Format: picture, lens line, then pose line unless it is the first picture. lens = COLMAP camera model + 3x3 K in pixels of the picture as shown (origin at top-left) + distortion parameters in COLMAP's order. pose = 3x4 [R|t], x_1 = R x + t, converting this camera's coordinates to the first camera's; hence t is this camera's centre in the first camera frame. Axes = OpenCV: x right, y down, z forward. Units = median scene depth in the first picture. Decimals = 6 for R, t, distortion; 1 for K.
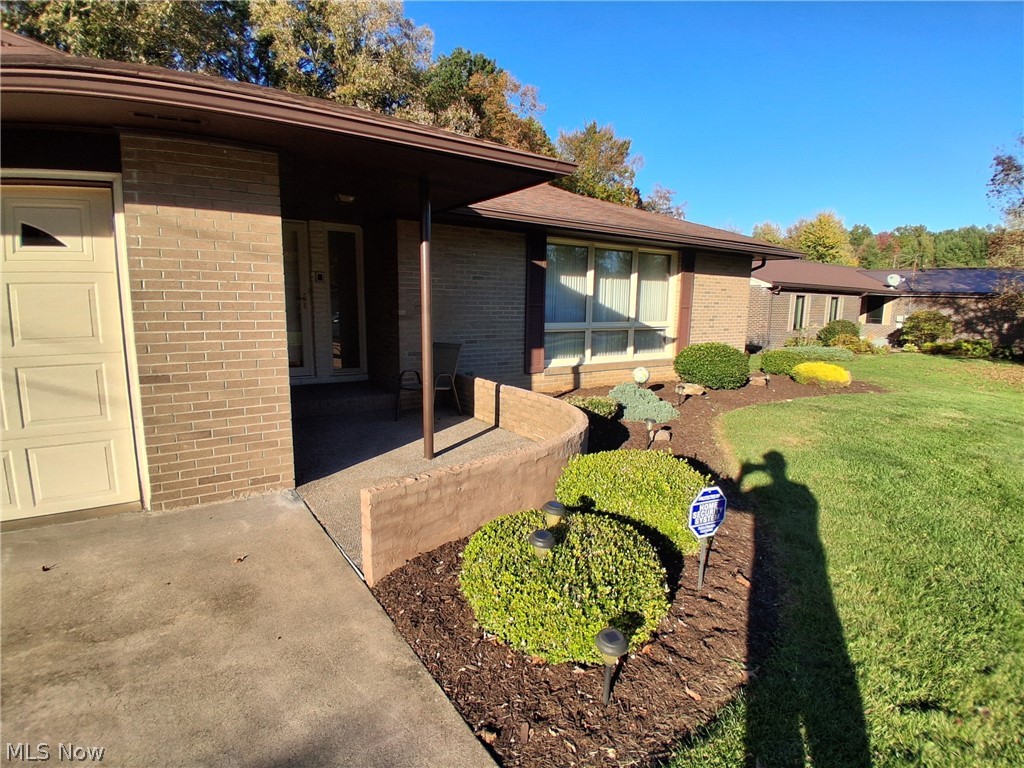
lens RADIAL K [[505.6, 0, 512.2], [0, 505.6, 387.2], [0, 0, 1]] dist [0.009691, -0.049828]
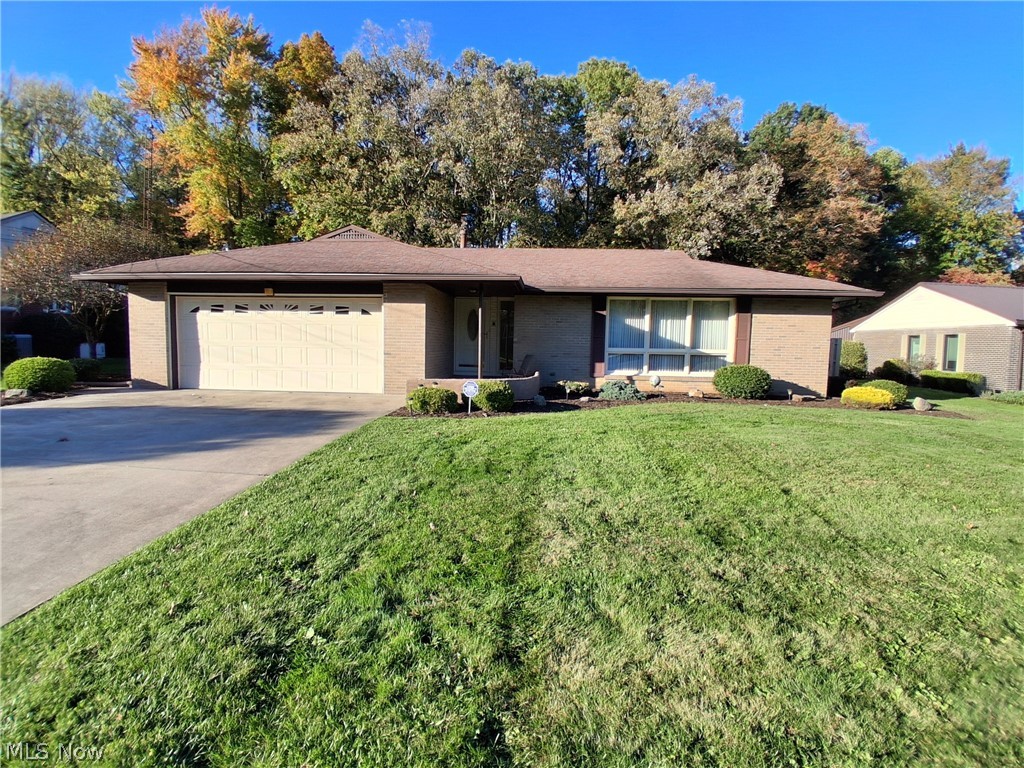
lens RADIAL K [[505.6, 0, 512.2], [0, 505.6, 387.2], [0, 0, 1]] dist [0.009691, -0.049828]
pose [[0.781860, 0.049952, -0.621450, 0.788247], [-0.109986, 0.992203, -0.058623, 0.121693], [0.613676, 0.114186, 0.781257, -0.427135]]
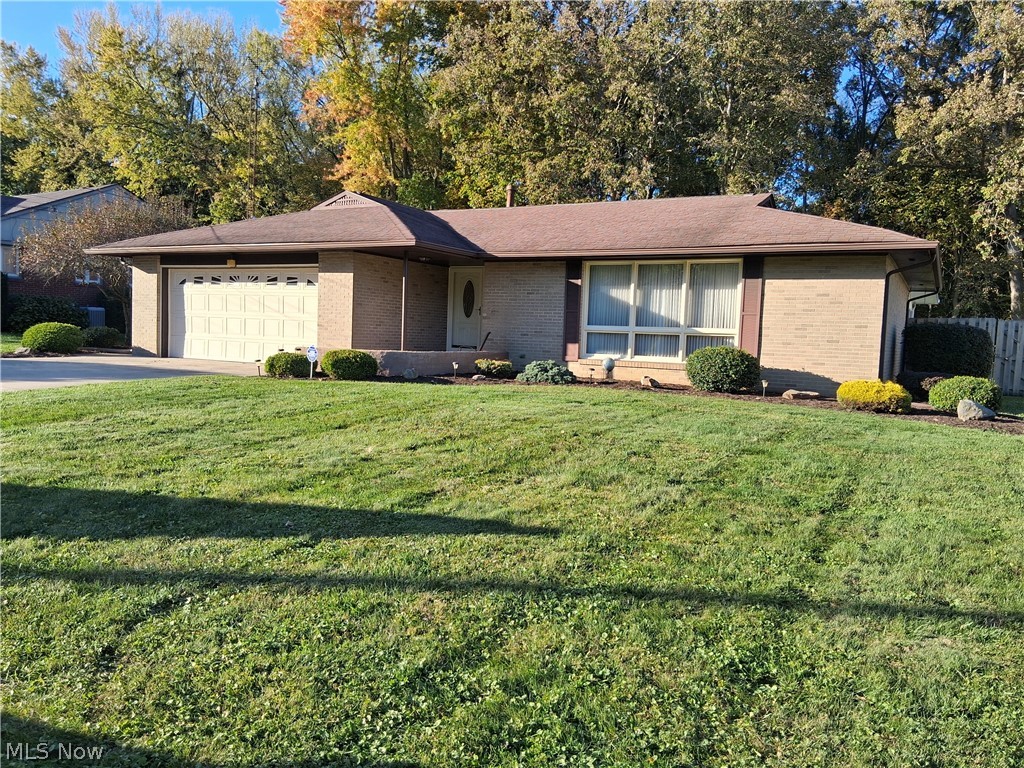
lens RADIAL K [[765.5, 0, 520.8], [0, 765.5, 384.6], [0, 0, 1]] dist [0.124335, -0.223220]
pose [[0.451378, 0.056255, -0.890558, 1.651073], [-0.179658, 0.983303, -0.028946, 0.105343], [0.874060, 0.173061, 0.453948, -0.026589]]
